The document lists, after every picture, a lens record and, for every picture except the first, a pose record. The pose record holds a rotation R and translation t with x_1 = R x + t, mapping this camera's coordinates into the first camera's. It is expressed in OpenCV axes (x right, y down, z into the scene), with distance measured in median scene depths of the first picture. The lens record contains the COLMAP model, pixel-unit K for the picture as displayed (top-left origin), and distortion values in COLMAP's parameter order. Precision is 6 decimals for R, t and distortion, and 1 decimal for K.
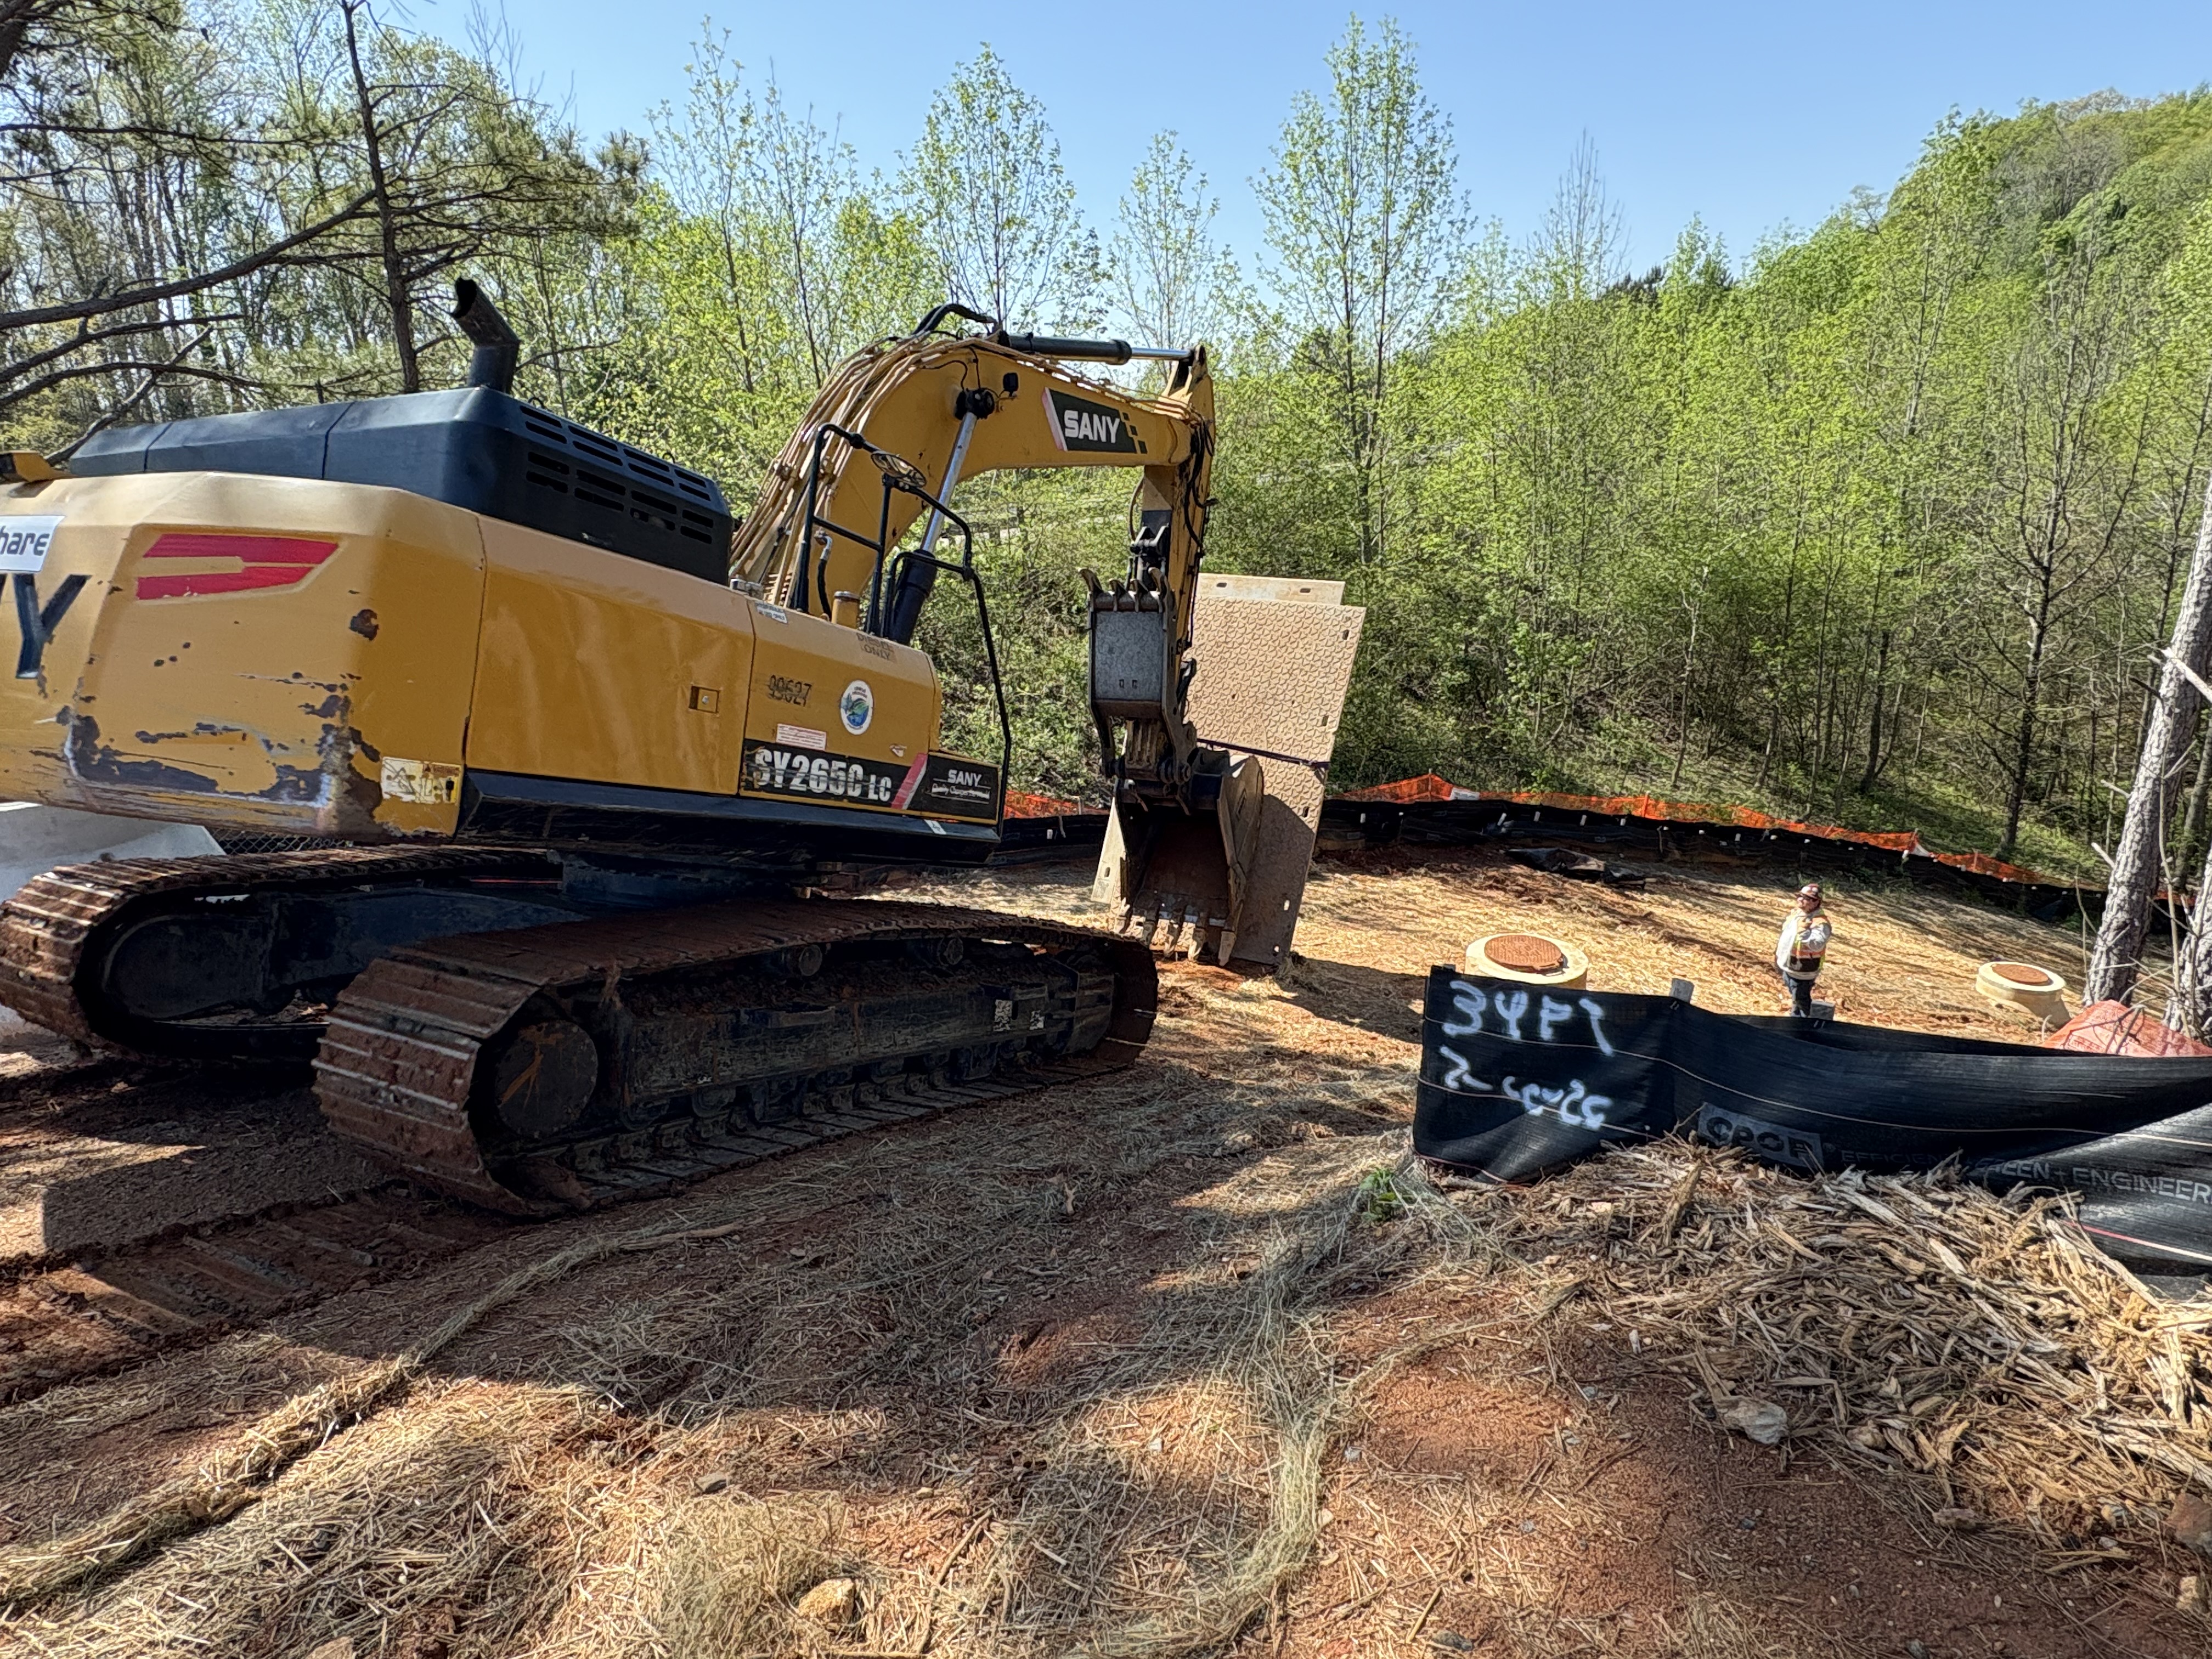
lens RADIAL K [[1226.7, 0, 1104.4], [0, 1226.7, 833.2], [0, 0, 1]] dist [0.000002, -0.000235]
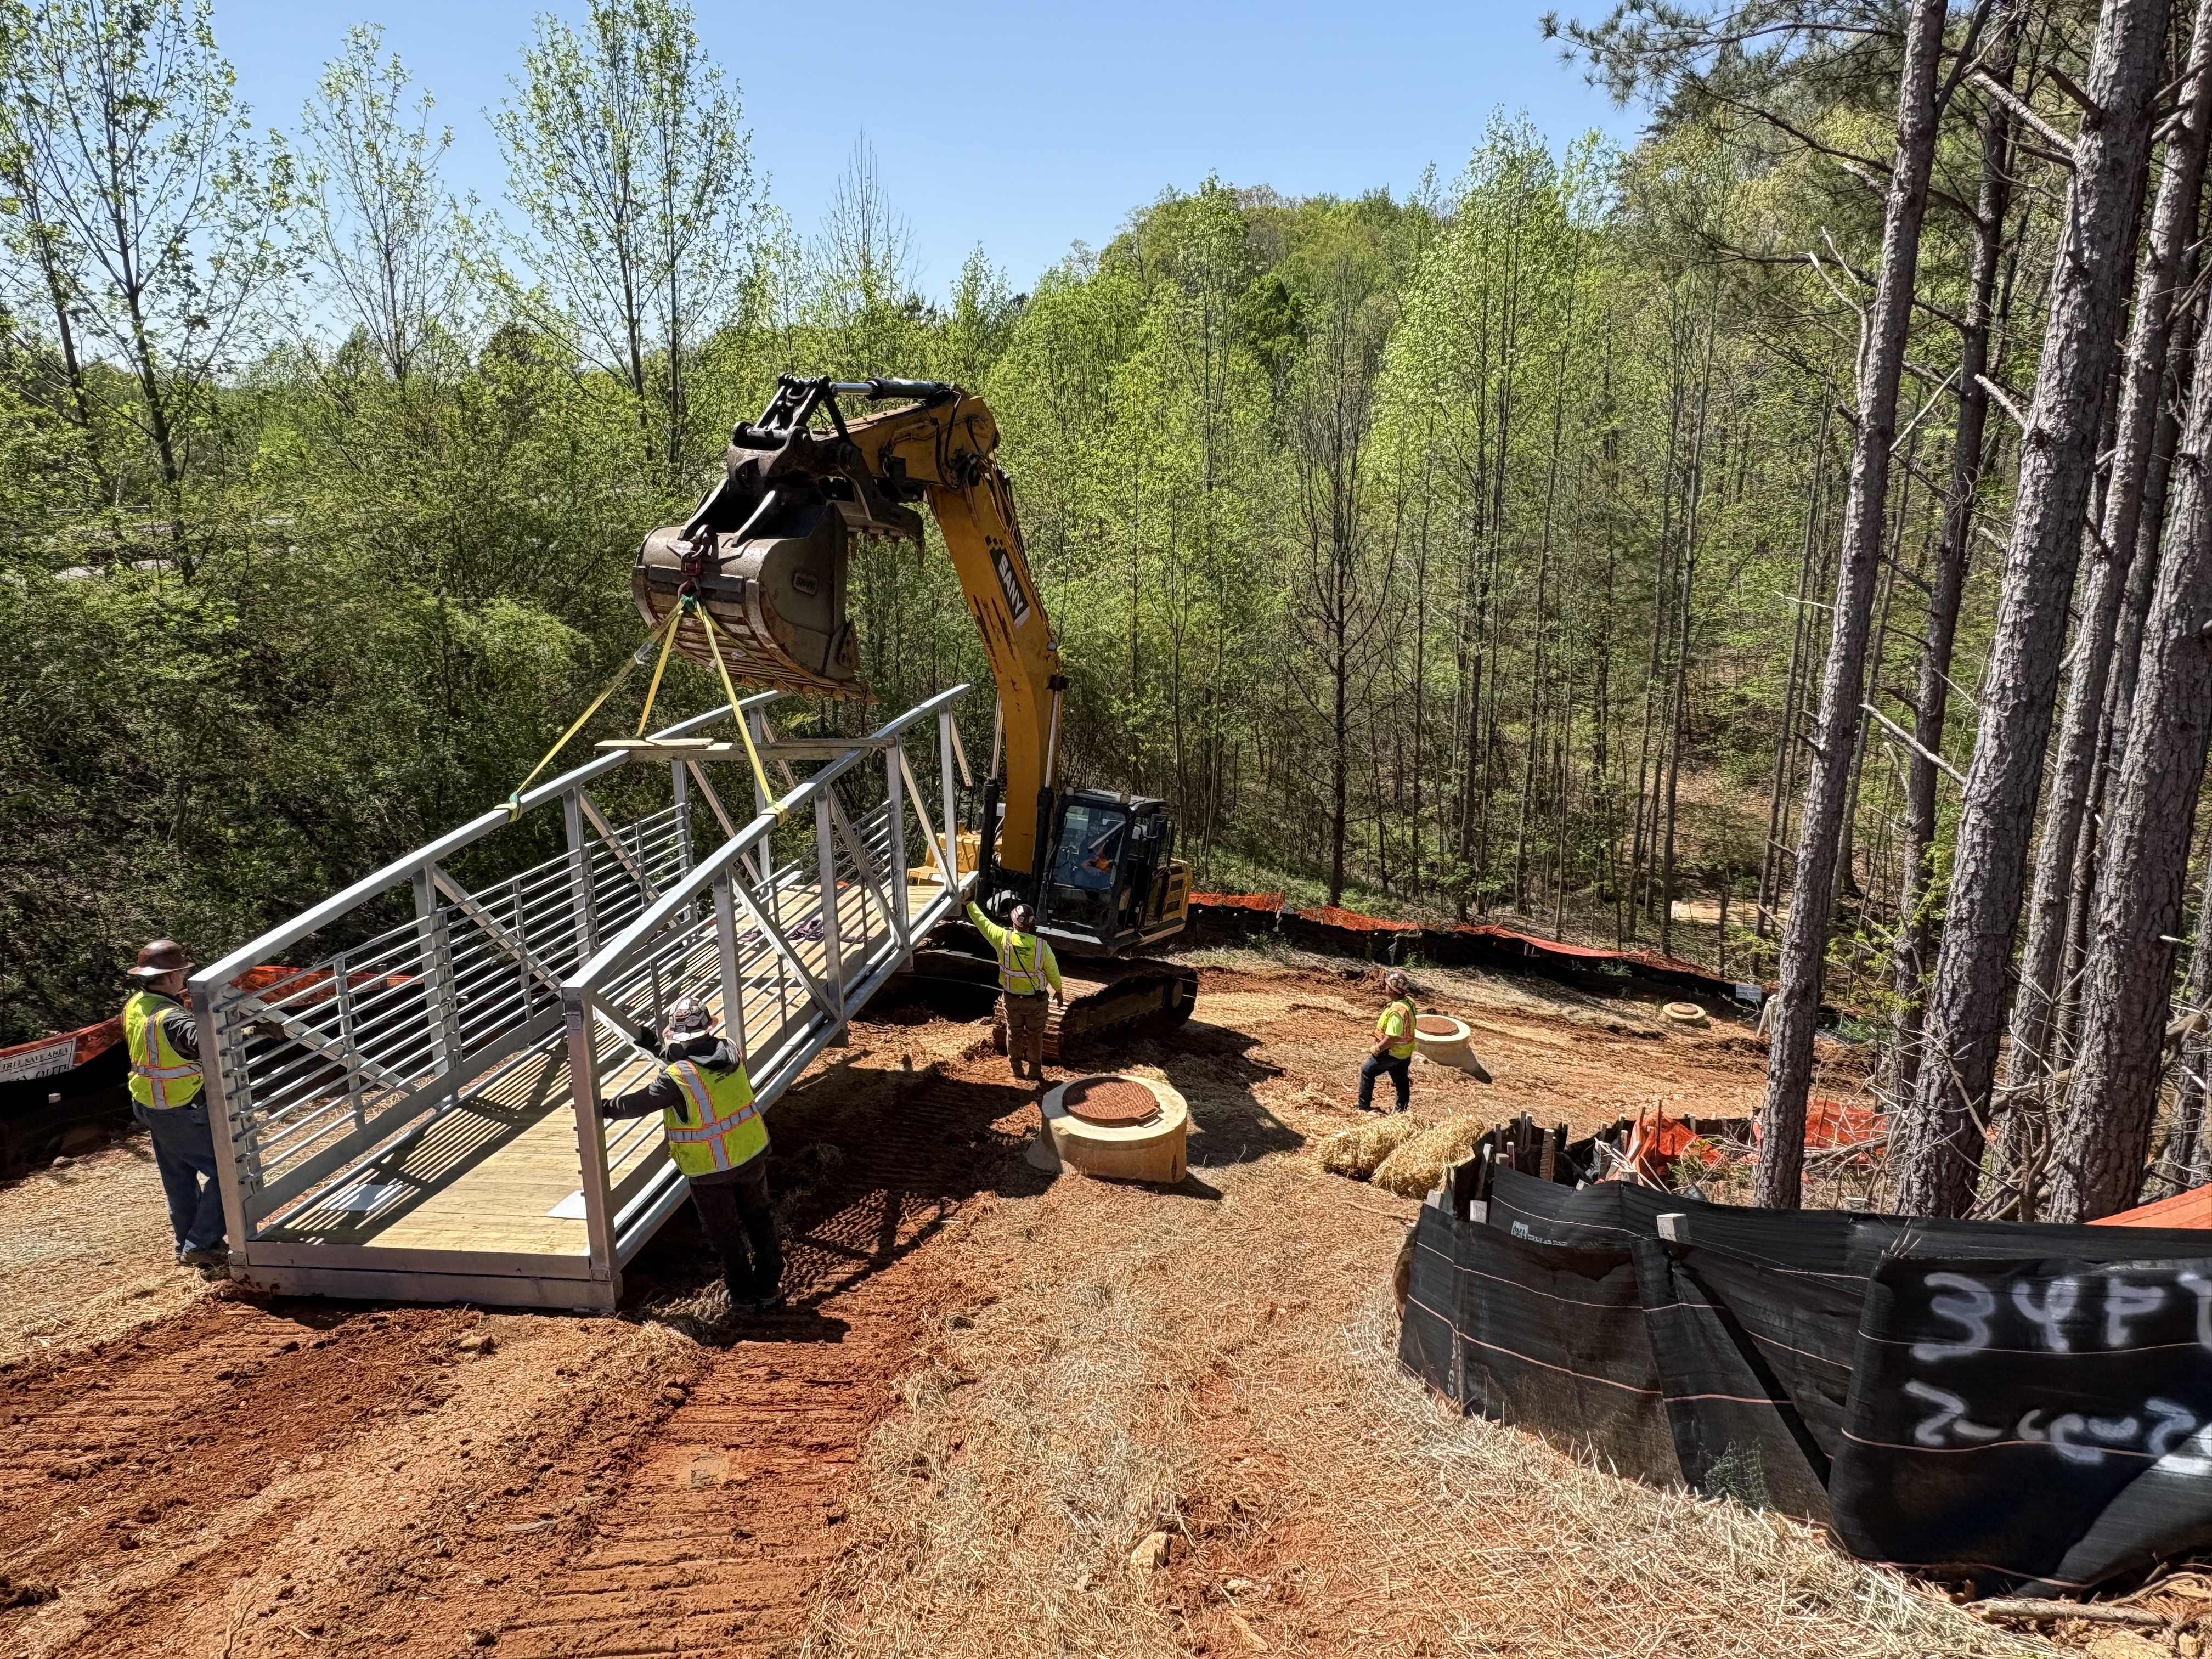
lens RADIAL K [[1466.5, 0, 1107.3], [0, 1466.5, 824.7], [0, 0, 1]] dist [-0.003897, -0.001290]
pose [[0.848864, -0.066147, 0.524457, -0.440802], [0.104956, 0.993477, -0.044575, -0.115750], [-0.518087, 0.092883, 0.850270, 0.565608]]
